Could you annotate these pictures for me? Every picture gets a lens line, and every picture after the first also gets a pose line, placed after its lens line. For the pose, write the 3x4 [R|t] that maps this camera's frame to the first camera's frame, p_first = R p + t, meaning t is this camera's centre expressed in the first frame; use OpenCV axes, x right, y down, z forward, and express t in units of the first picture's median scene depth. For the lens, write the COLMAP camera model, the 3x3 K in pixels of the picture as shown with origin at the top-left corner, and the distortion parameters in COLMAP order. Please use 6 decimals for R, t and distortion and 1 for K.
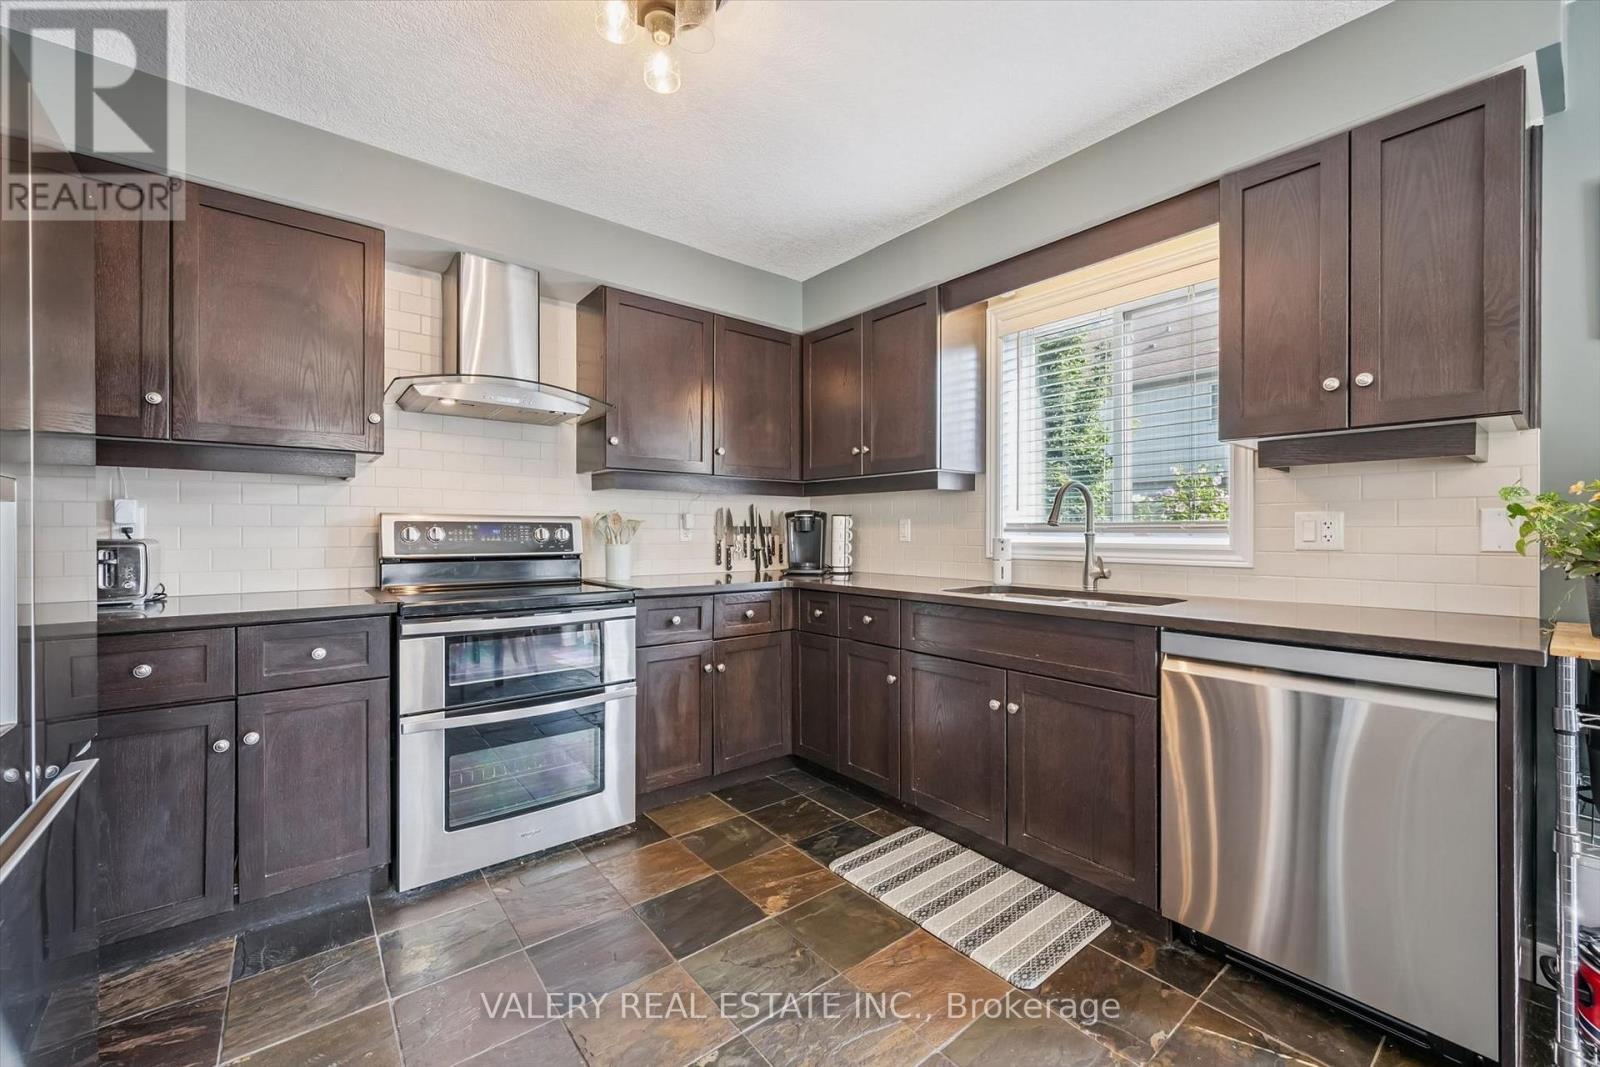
lens RADIAL K [[639.9, 0, 797.6], [0, 639.9, 528.8], [0, 0, 1]] dist [0.001230, 0.000068]
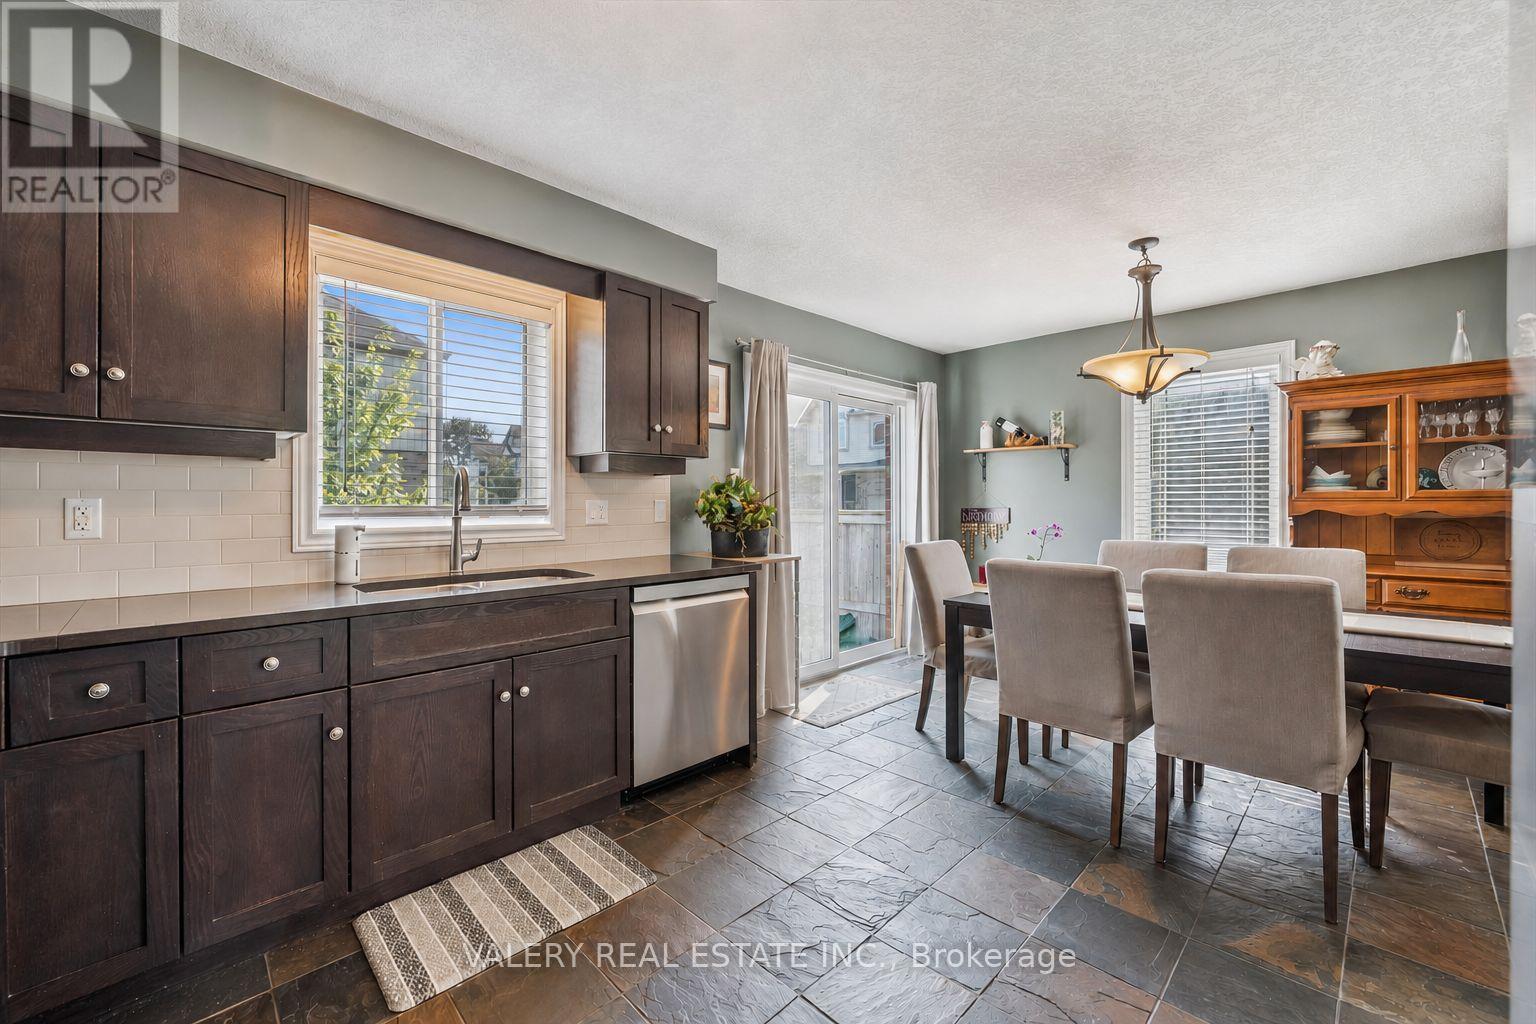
lens RADIAL K [[622.0, 0, 772.7], [0, 622.0, 497.9], [0, 0, 1]] dist [0.000482, -0.000072]
pose [[-0.108142, 0.008962, 0.994095, -0.642384], [0.000187, 0.999960, -0.008995, -0.016044], [-0.994135, -0.000787, -0.108139, 0.653634]]
